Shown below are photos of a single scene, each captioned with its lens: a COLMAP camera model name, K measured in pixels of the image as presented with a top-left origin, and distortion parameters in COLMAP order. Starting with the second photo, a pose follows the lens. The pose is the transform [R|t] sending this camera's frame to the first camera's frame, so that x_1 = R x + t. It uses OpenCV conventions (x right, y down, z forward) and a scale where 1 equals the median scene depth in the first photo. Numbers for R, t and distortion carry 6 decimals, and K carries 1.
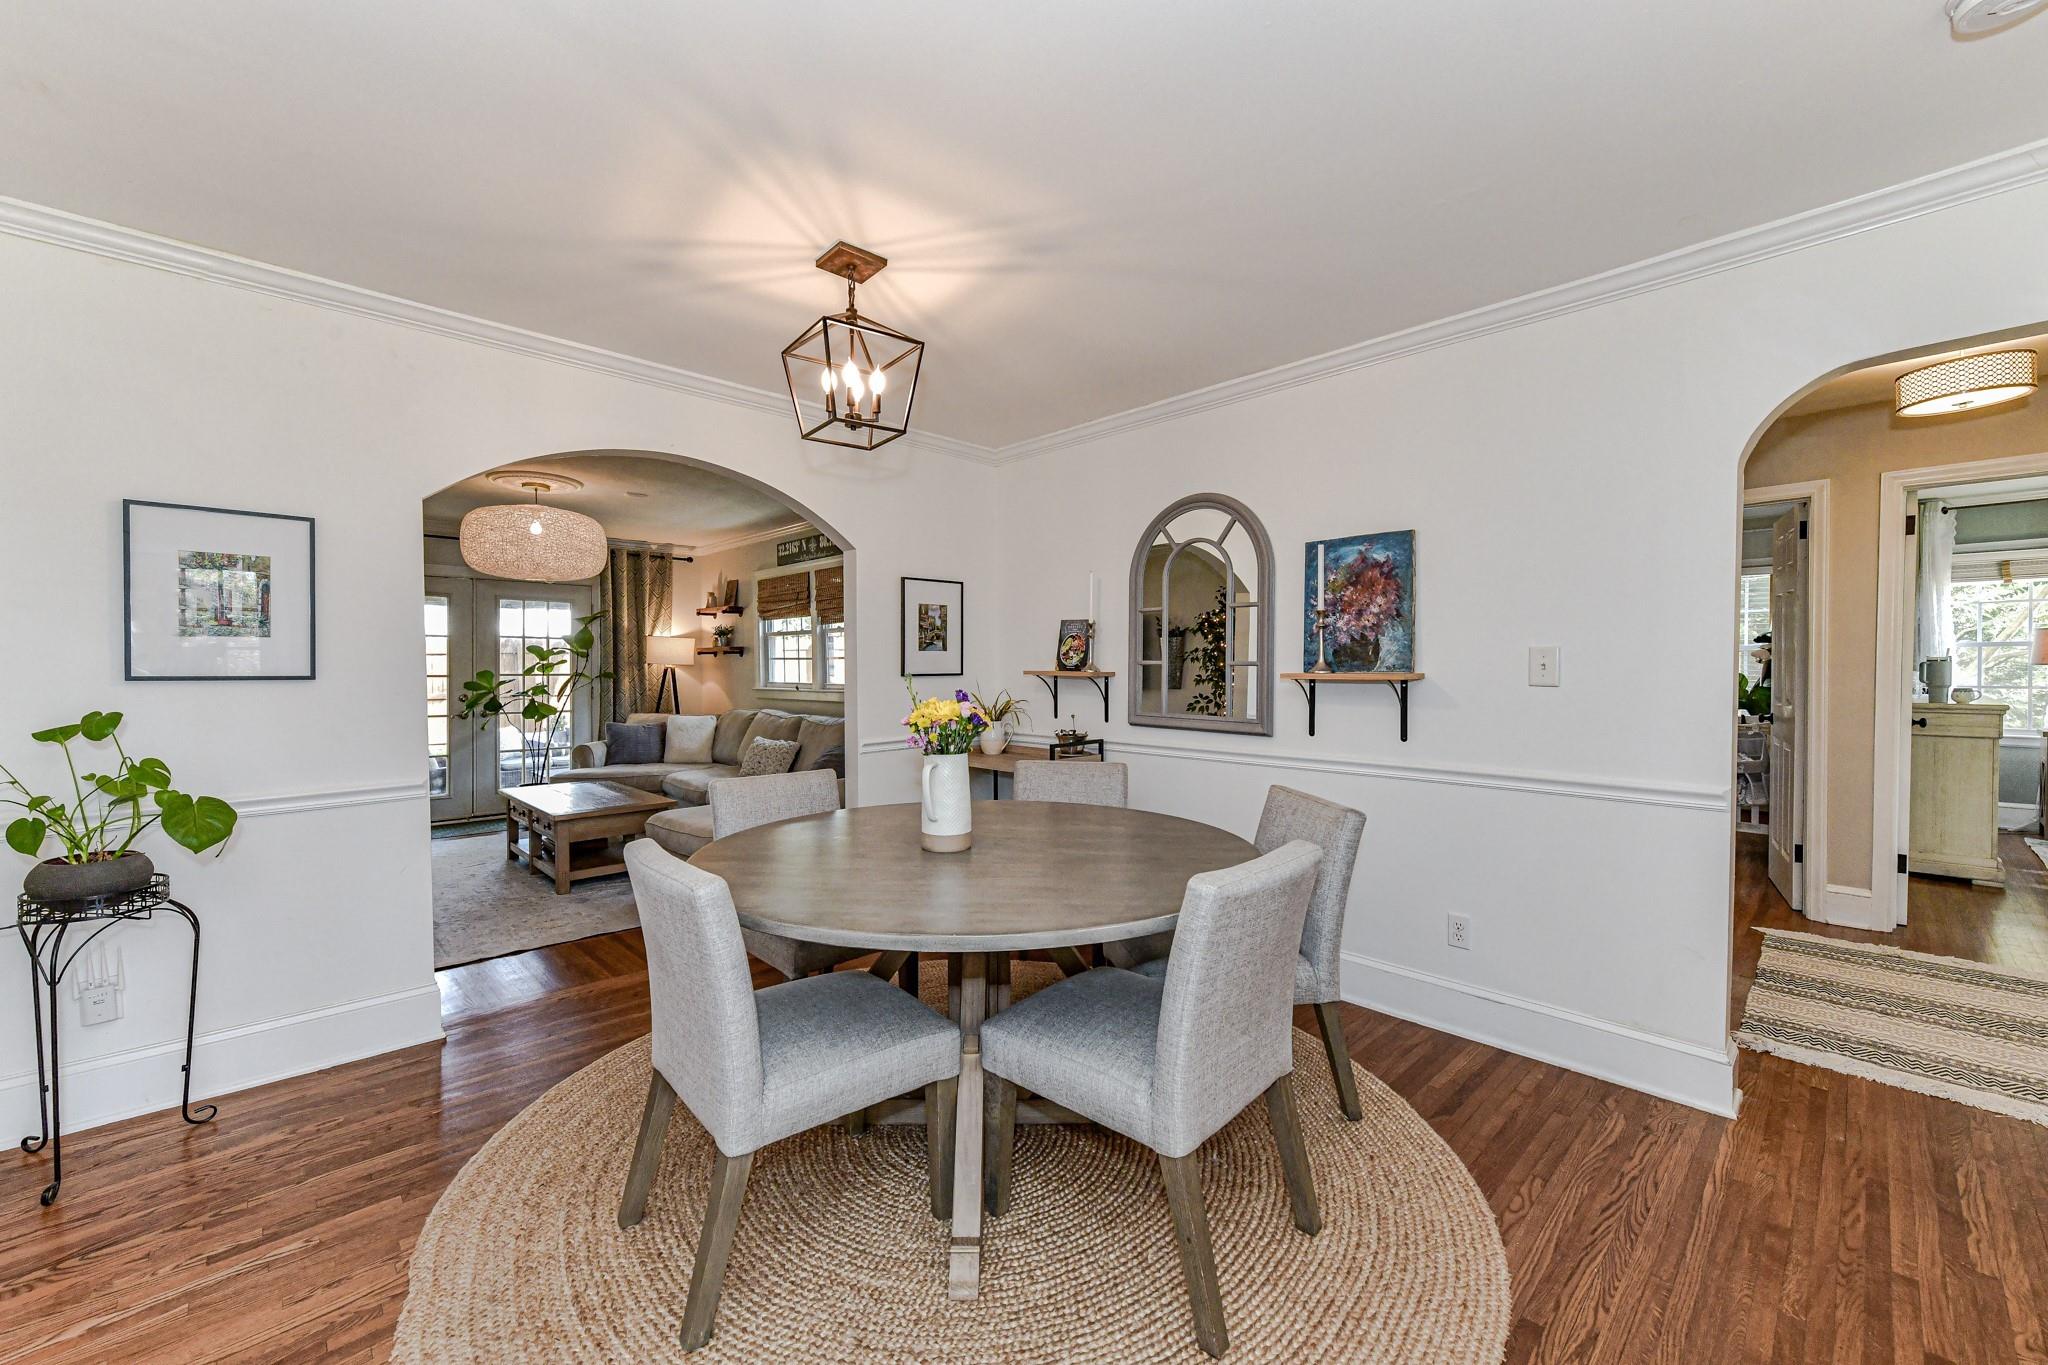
lens RADIAL K [[806.1, 0, 1015.4], [0, 806.1, 674.7], [0, 0, 1]] dist [0.001493, 0.000141]
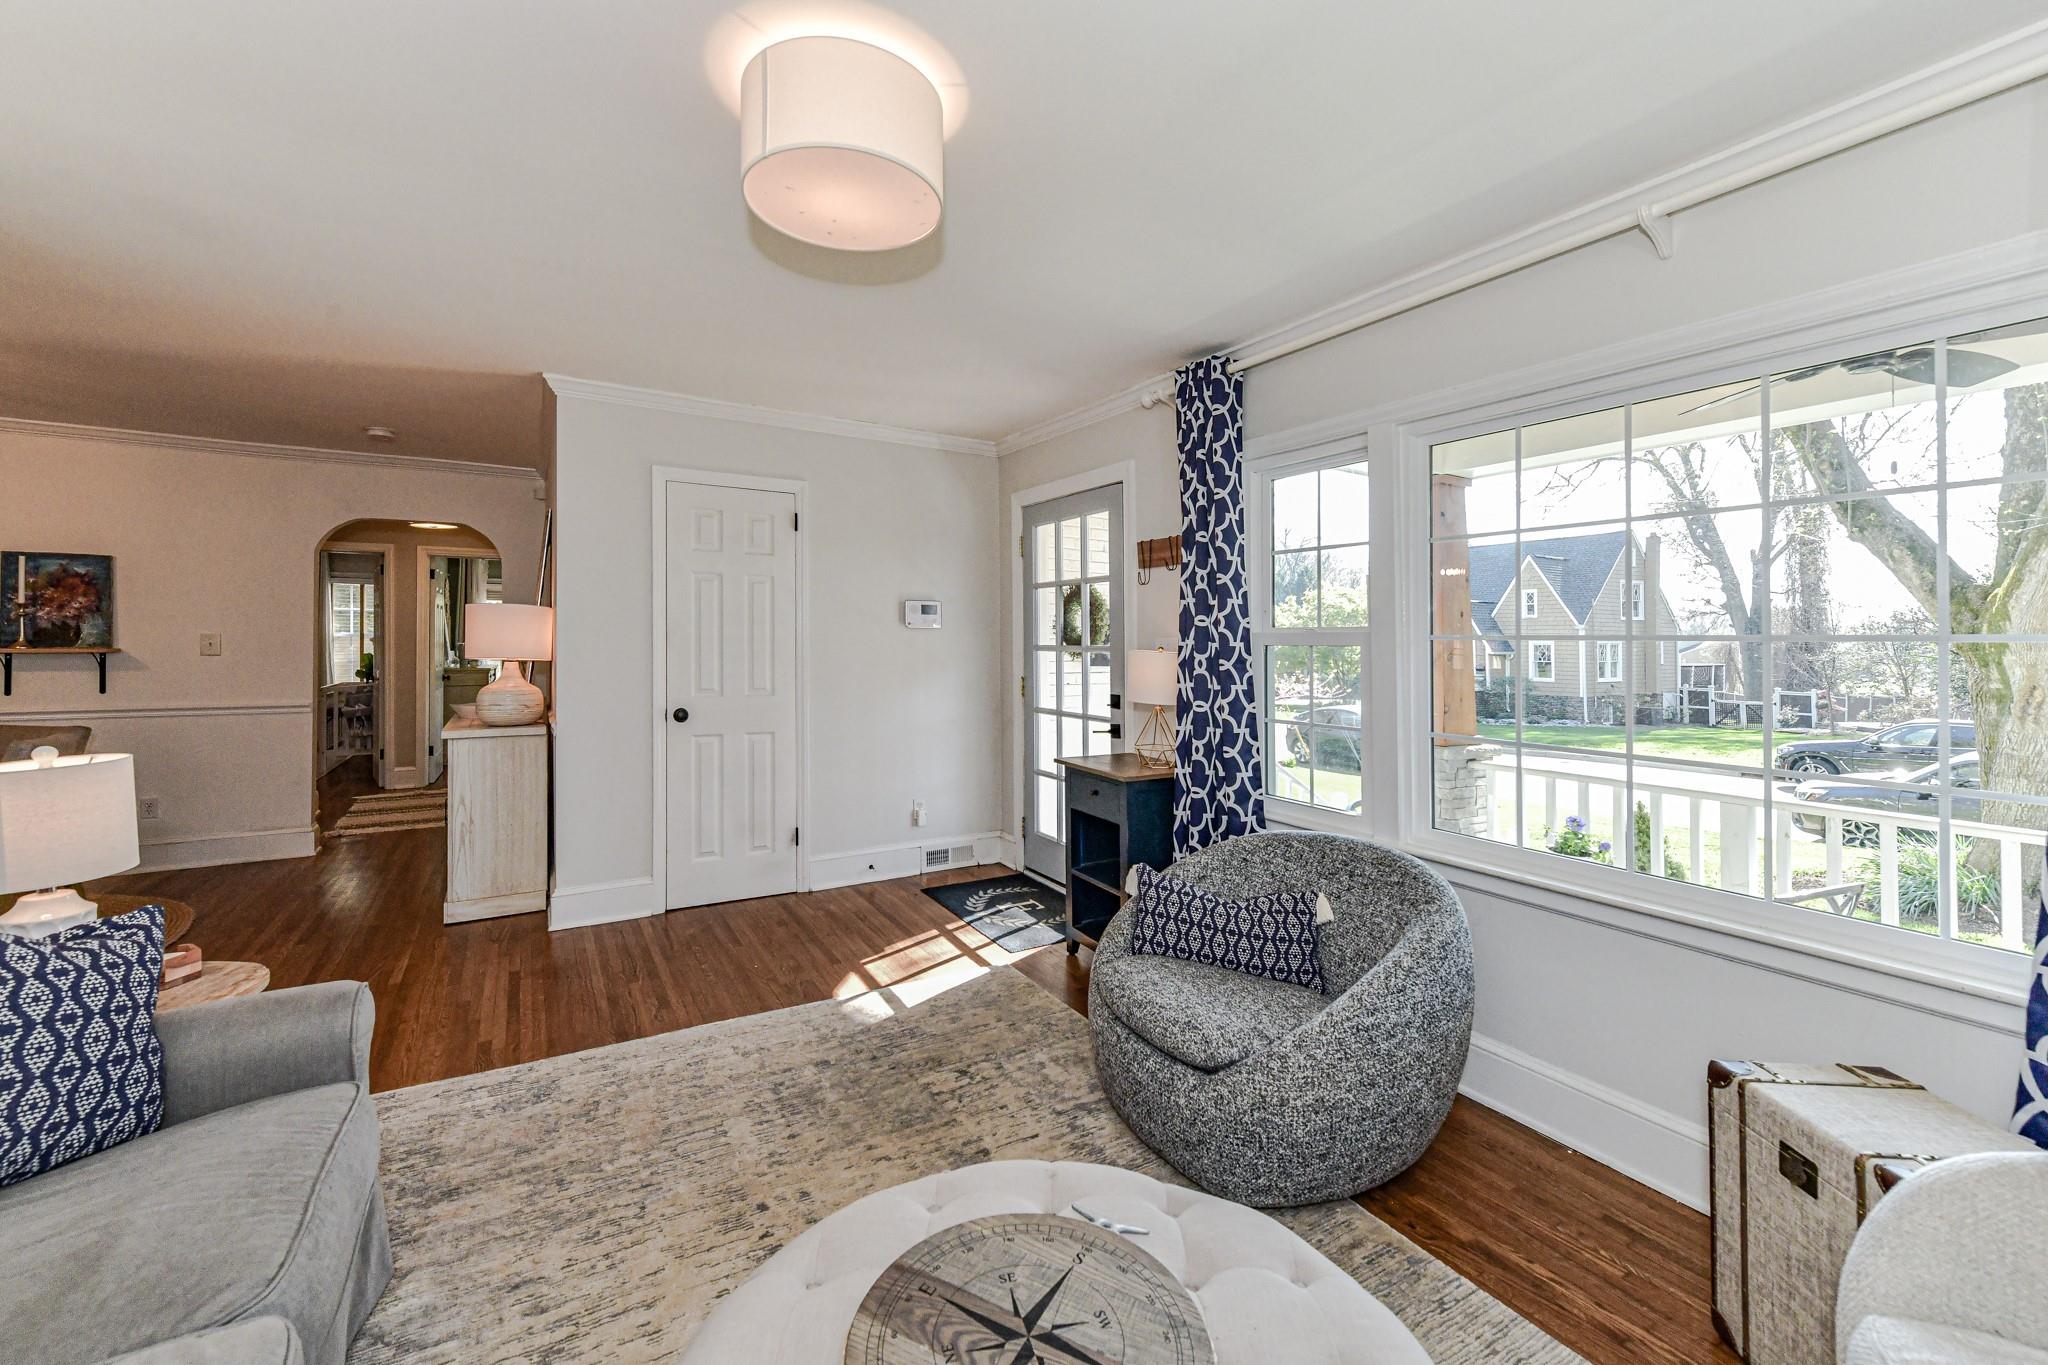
lens RADIAL K [[824.6, 0, 1020.7], [0, 824.6, 642.0], [0, 0, 1]] dist [-0.000268, 0.000027]
pose [[0.215377, 0.011217, 0.976466, -0.302330], [0.010123, 0.999855, -0.013719, 0.011416], [-0.976478, 0.012839, 0.215233, -0.467858]]
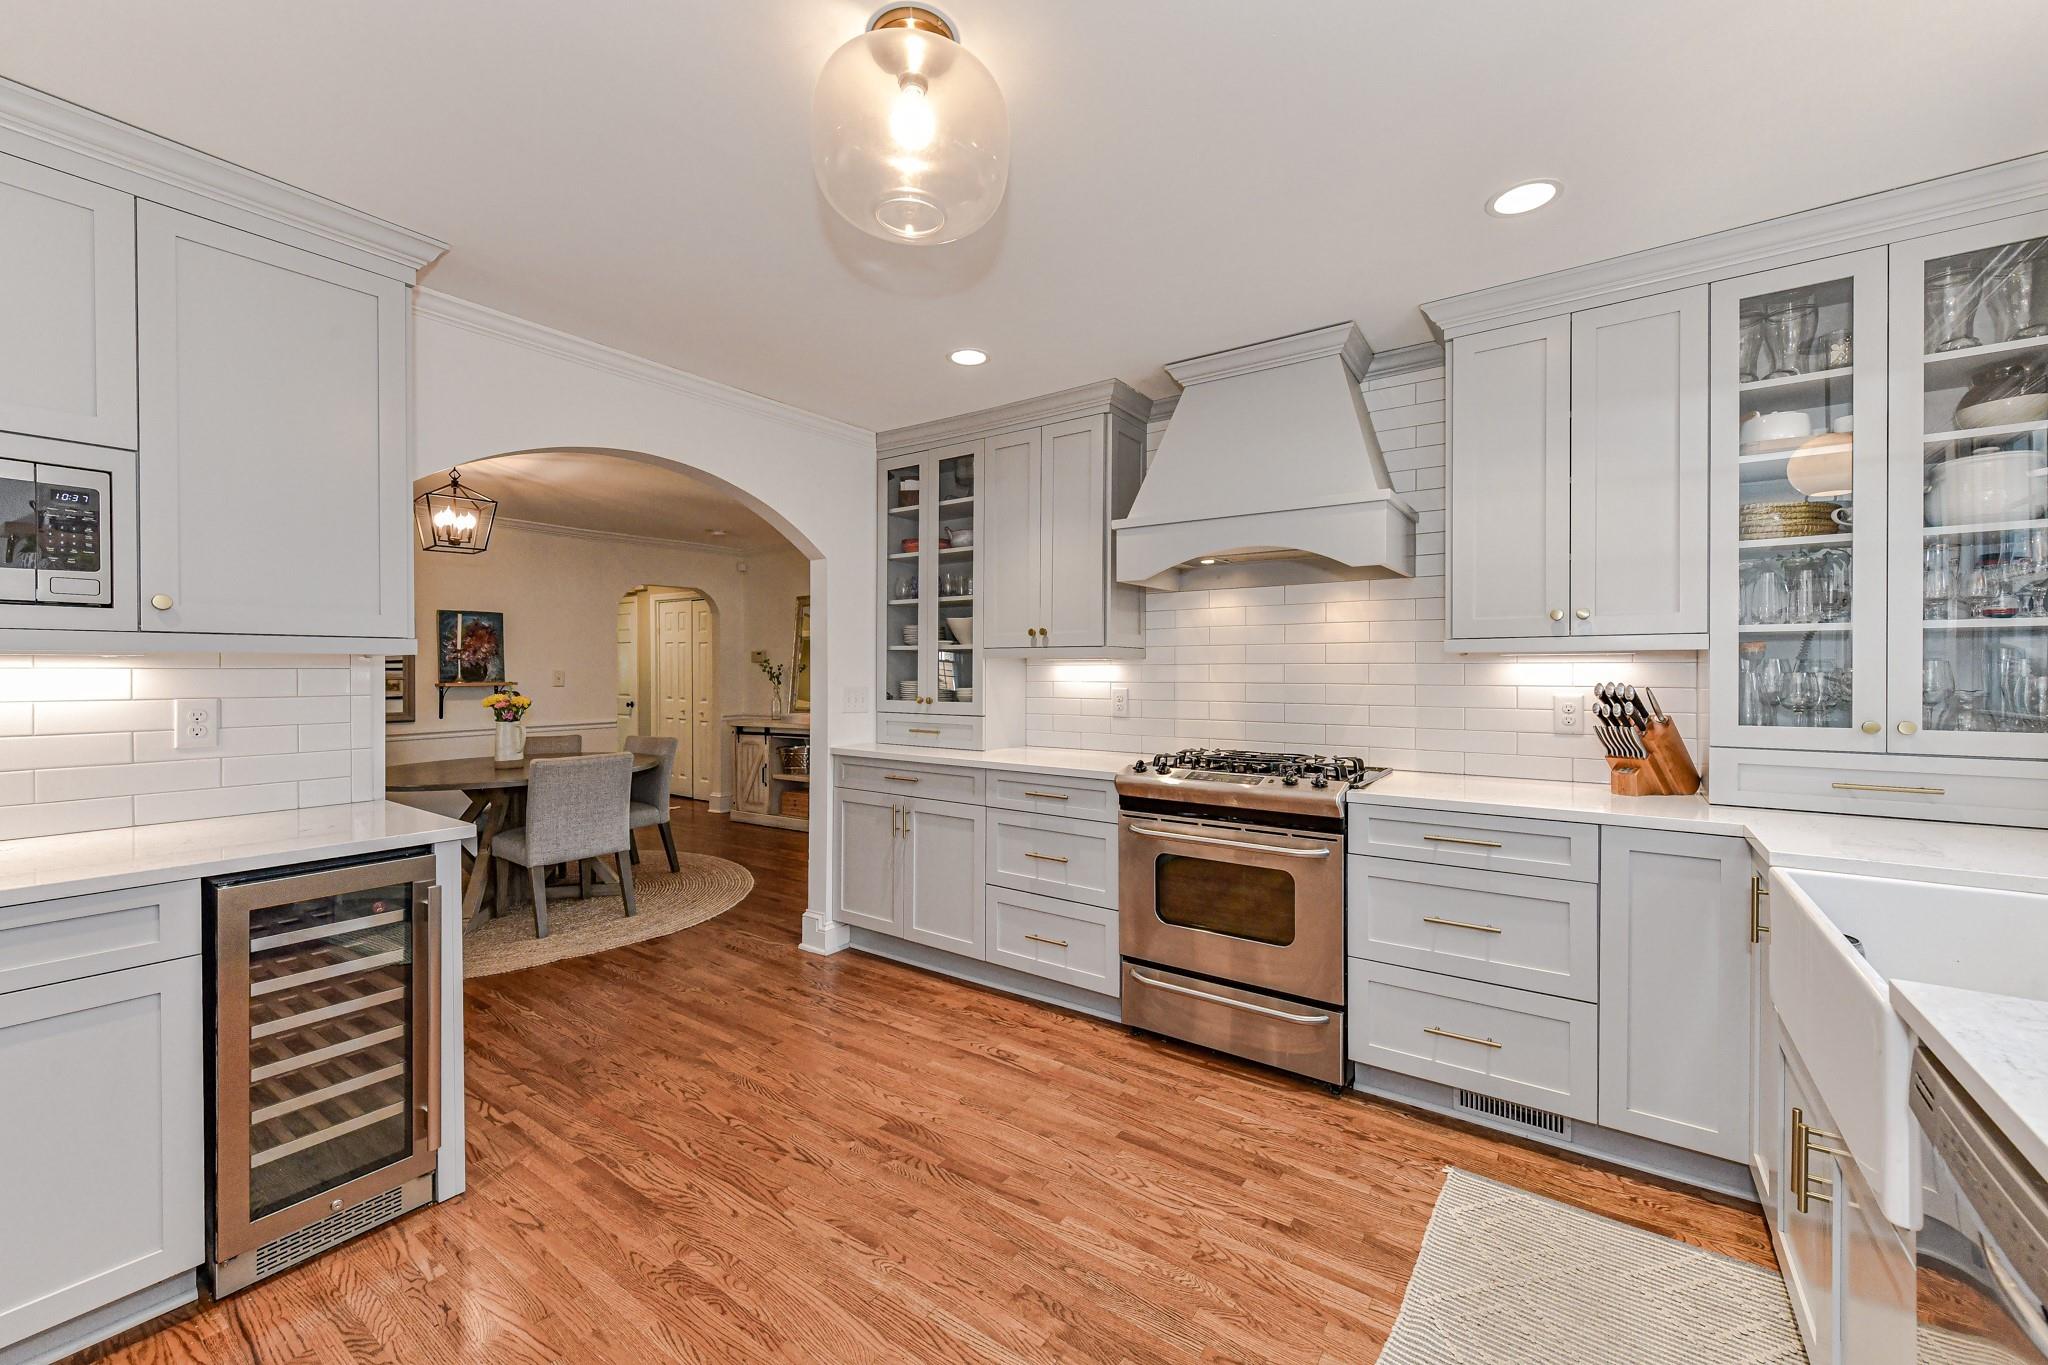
lens RADIAL K [[808.0, 0, 1027.5], [0, 808.0, 671.1], [0, 0, 1]] dist [0.000204, -0.000005]
pose [[-0.203085, 0.002223, 0.979159, -0.816226], [0.021590, 0.999764, 0.002208, -0.002316], [-0.978923, 0.021588, -0.203085, 0.045047]]
